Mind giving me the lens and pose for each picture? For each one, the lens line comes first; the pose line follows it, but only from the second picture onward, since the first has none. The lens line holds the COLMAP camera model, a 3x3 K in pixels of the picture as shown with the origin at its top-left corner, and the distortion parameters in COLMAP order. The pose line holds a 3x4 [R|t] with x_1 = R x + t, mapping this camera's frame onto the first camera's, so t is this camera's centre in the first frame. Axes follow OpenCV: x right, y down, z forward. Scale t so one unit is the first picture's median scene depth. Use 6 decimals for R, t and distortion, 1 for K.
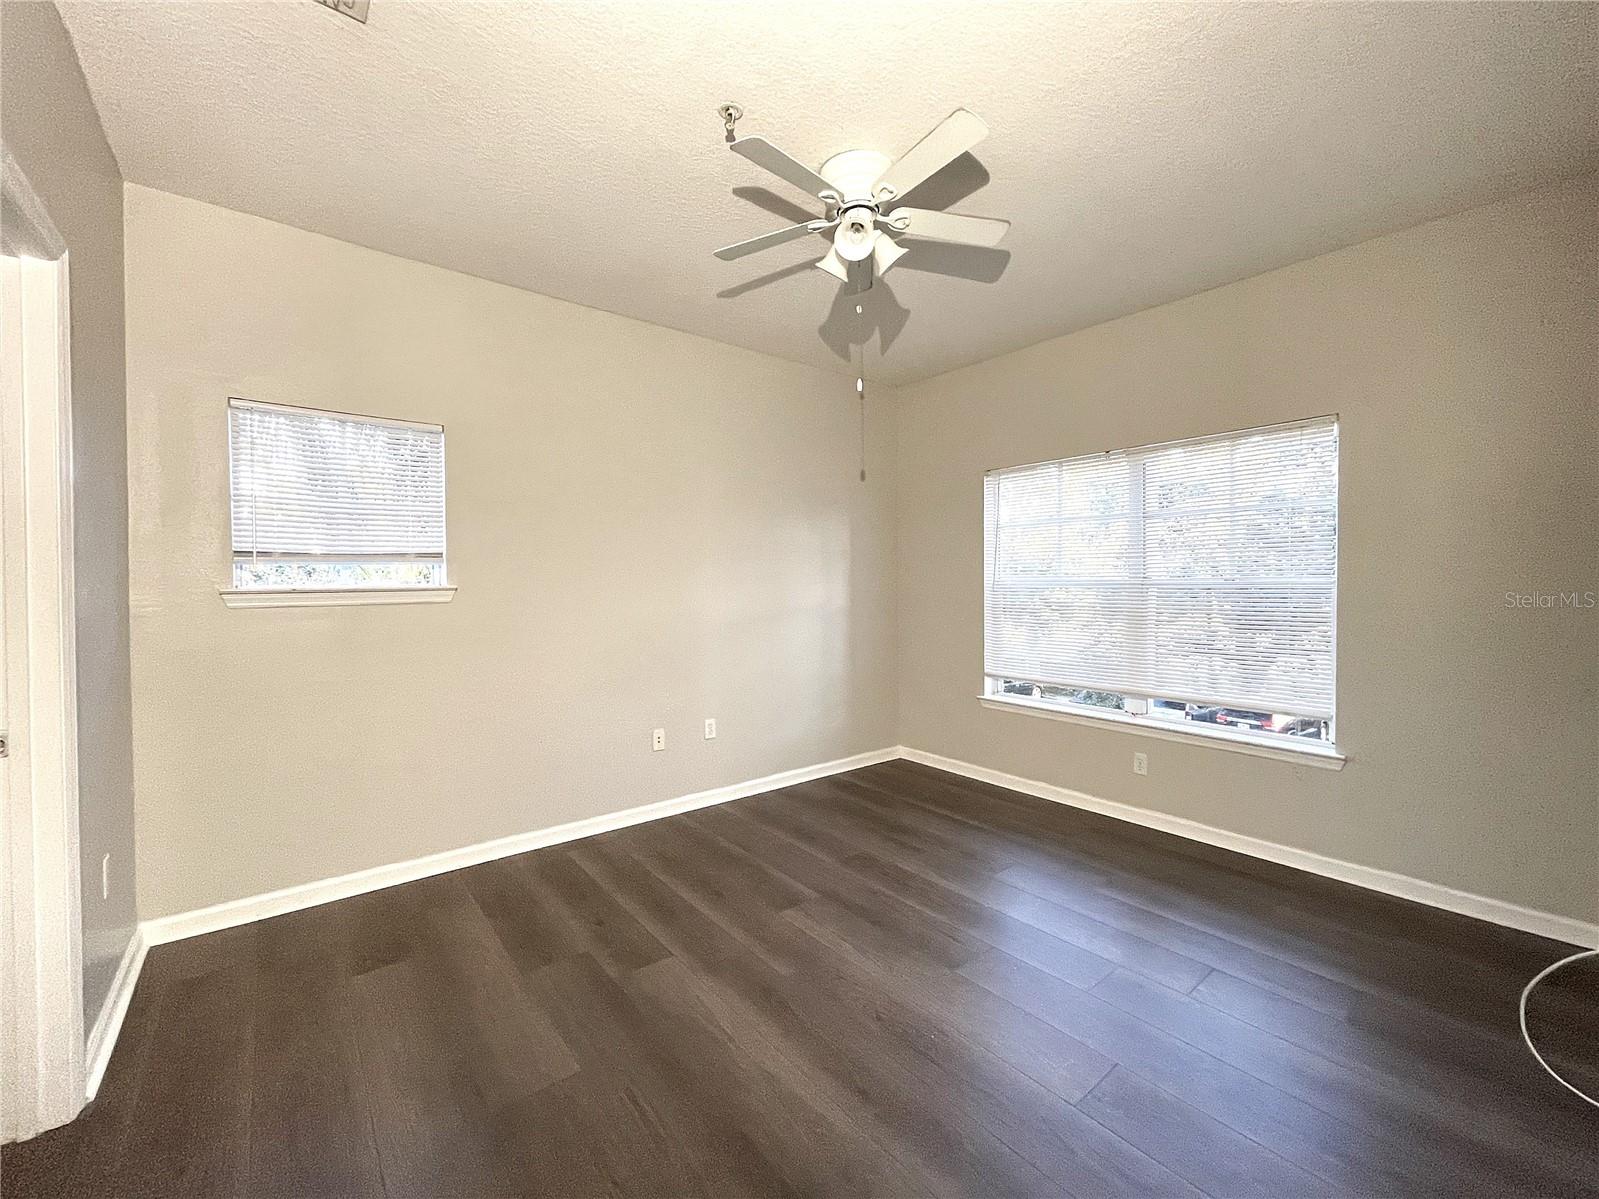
lens RADIAL K [[675.2, 0, 798.9], [0, 675.2, 597.4], [0, 0, 1]] dist [0.002454, -0.000336]
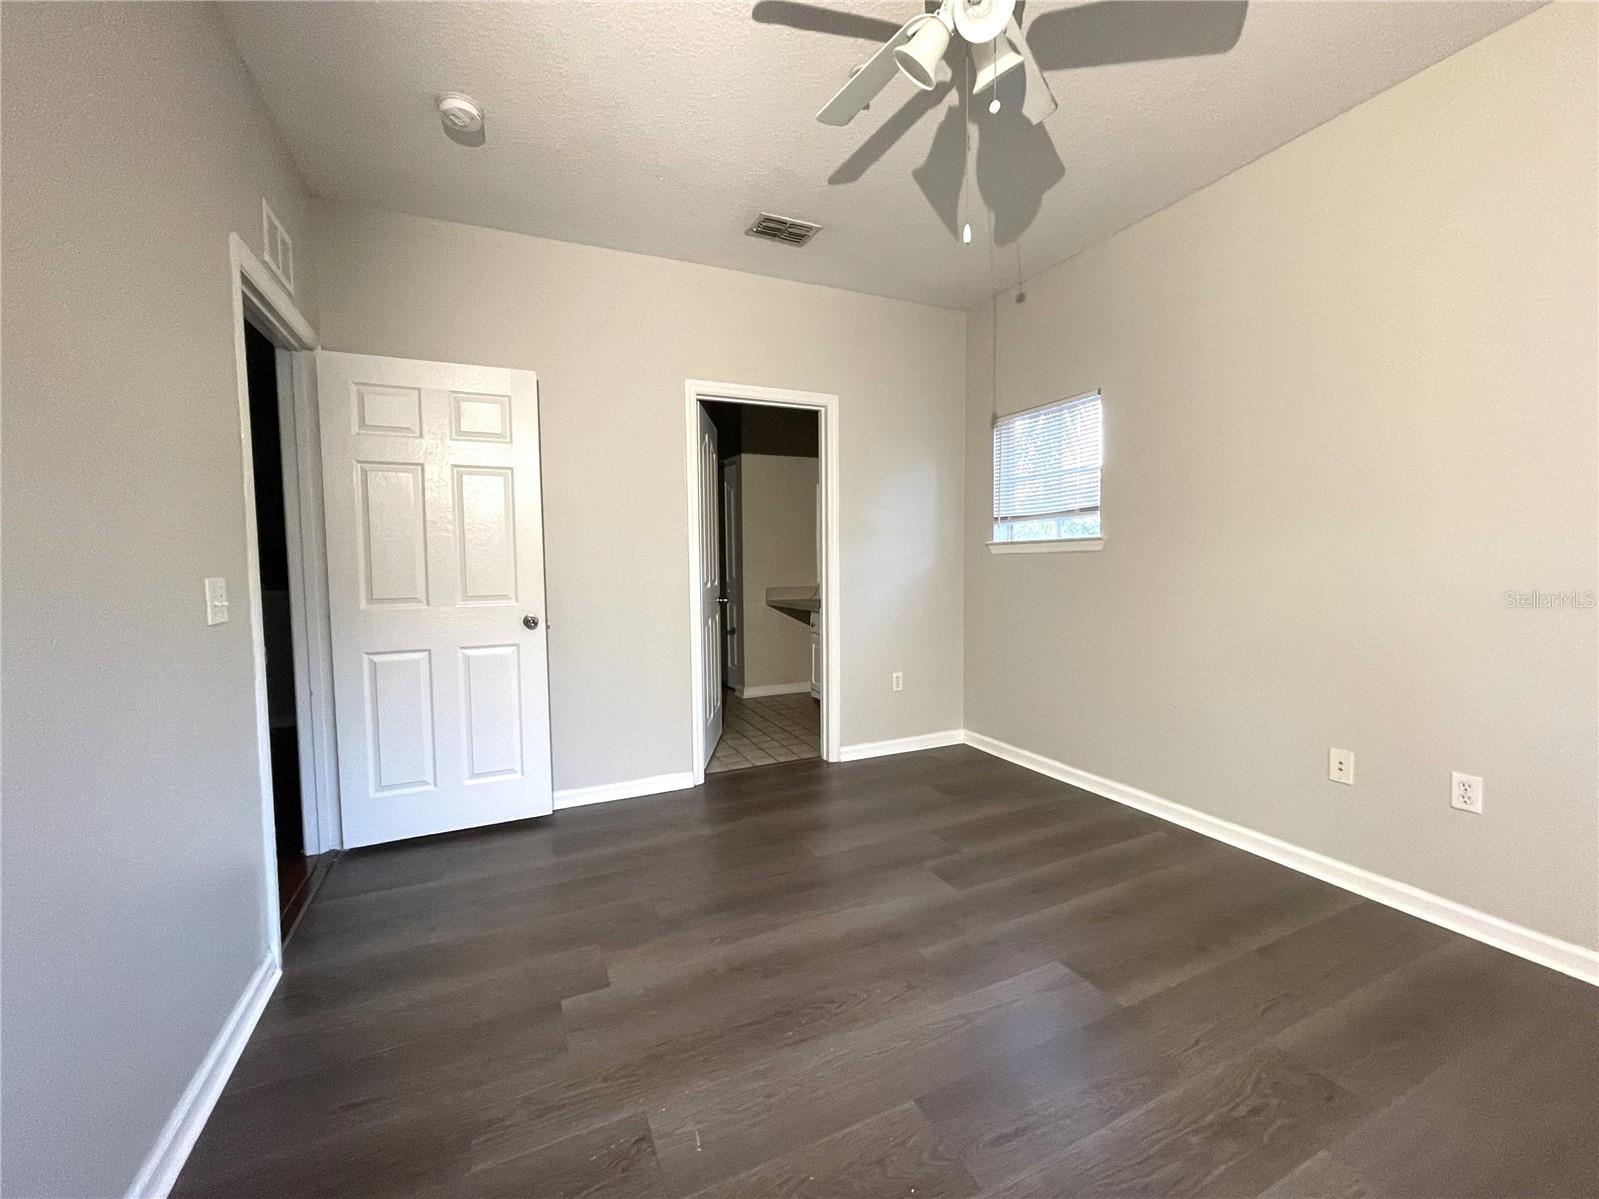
lens RADIAL K [[675.2, 0, 798.9], [0, 675.2, 597.4], [0, 0, 1]] dist [0.002454, -0.000336]
pose [[-0.227311, 0.068195, -0.971432, 0.681187], [-0.013109, 0.997240, 0.073074, 0.008074], [0.973734, 0.029345, -0.225790, 0.798685]]
